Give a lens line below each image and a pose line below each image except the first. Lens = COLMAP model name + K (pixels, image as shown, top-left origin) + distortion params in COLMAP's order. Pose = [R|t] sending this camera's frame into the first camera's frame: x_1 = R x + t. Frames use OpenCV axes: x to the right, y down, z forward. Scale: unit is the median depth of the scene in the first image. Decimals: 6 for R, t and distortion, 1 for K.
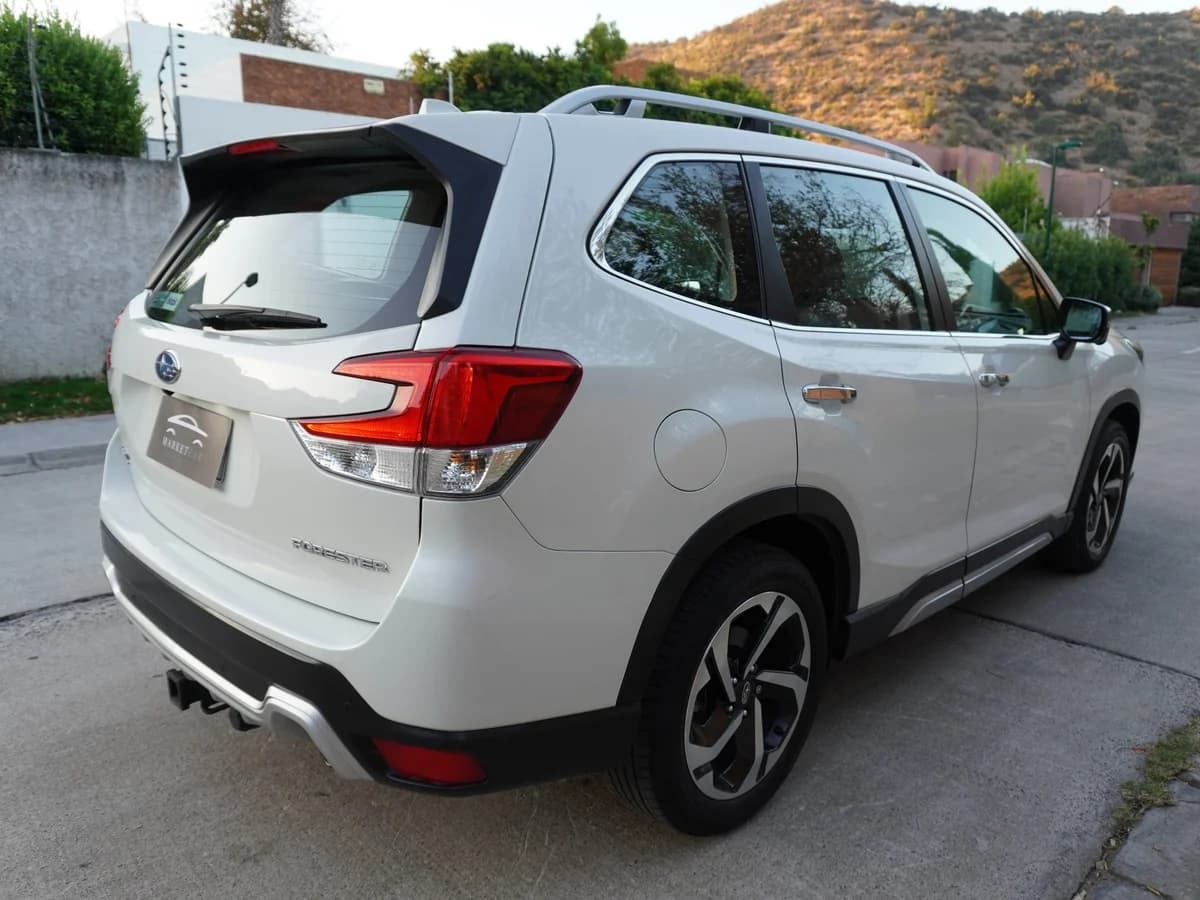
lens RADIAL K [[971.1, 0, 563.3], [0, 971.1, 450.1], [0, 0, 1]] dist [-0.027959, 0.018812]
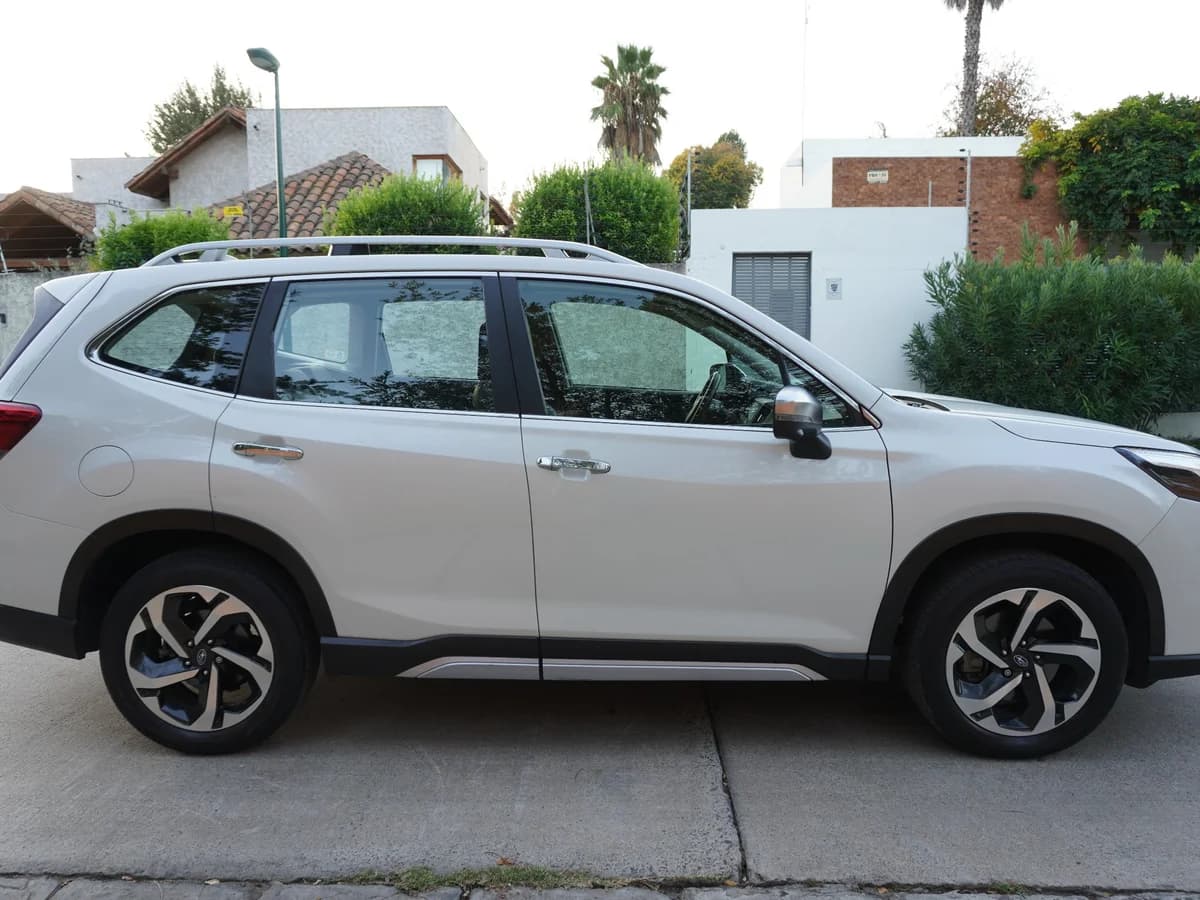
lens RADIAL K [[971.1, 0, 563.3], [0, 971.1, 450.1], [0, 0, 1]] dist [-0.027959, 0.018812]
pose [[0.651461, 0.070976, -0.755355, 1.484548], [-0.133023, 0.990877, -0.021620, -0.081252], [0.746929, 0.114564, 0.654959, 0.416730]]
